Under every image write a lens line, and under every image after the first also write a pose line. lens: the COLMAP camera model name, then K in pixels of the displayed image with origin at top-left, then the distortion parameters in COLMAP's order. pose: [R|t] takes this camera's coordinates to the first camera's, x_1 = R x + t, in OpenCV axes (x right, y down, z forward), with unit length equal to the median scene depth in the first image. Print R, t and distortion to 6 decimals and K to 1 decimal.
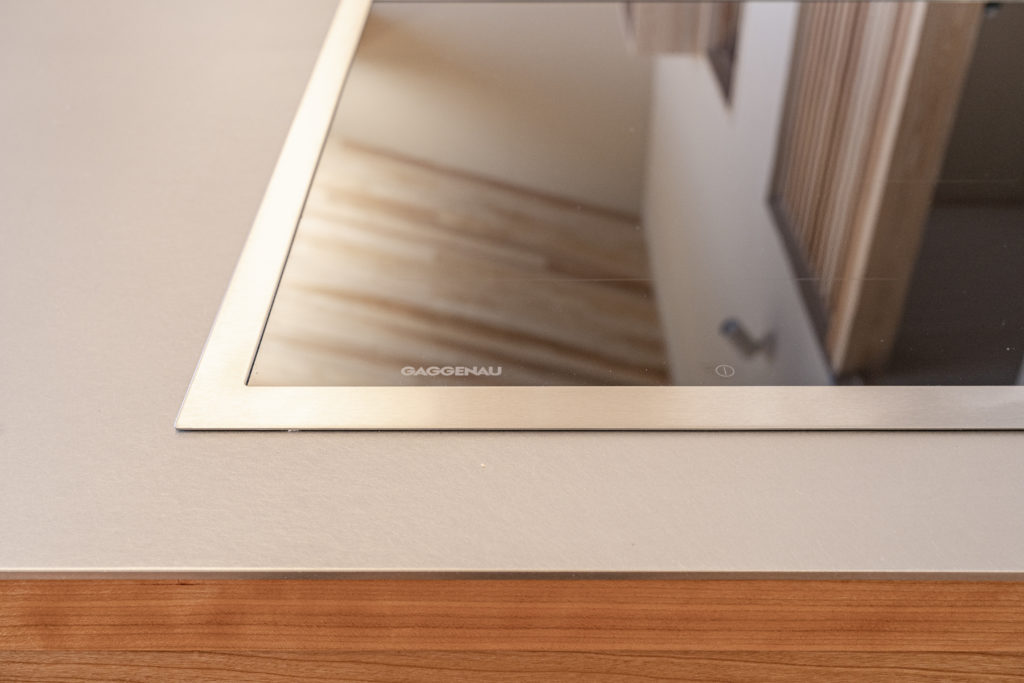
lens RADIAL K [[1069.8, 0, 512.0], [0, 1069.8, 341.5], [0, 0, 1]] dist [-0.003013, -0.002177]
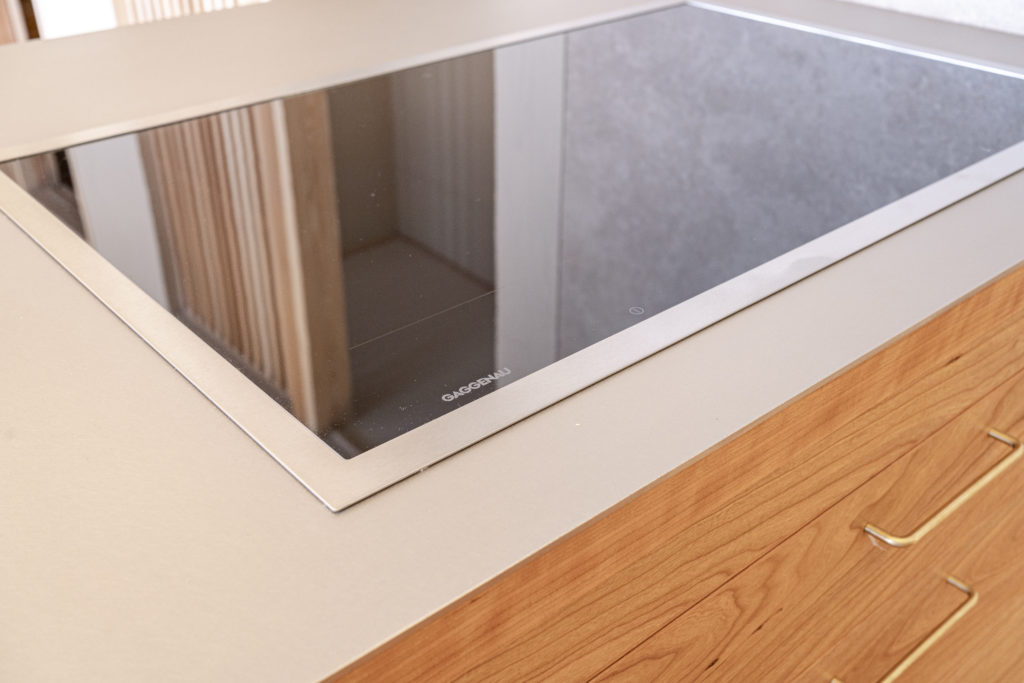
lens RADIAL K [[1069.8, 0, 512.0], [0, 1069.8, 341.5], [0, 0, 1]] dist [-0.003013, -0.002177]
pose [[0.755233, -0.337142, 0.562102, -0.753751], [0.392120, 0.919582, 0.024706, -0.035141], [-0.525229, 0.201753, 0.826699, -0.013613]]
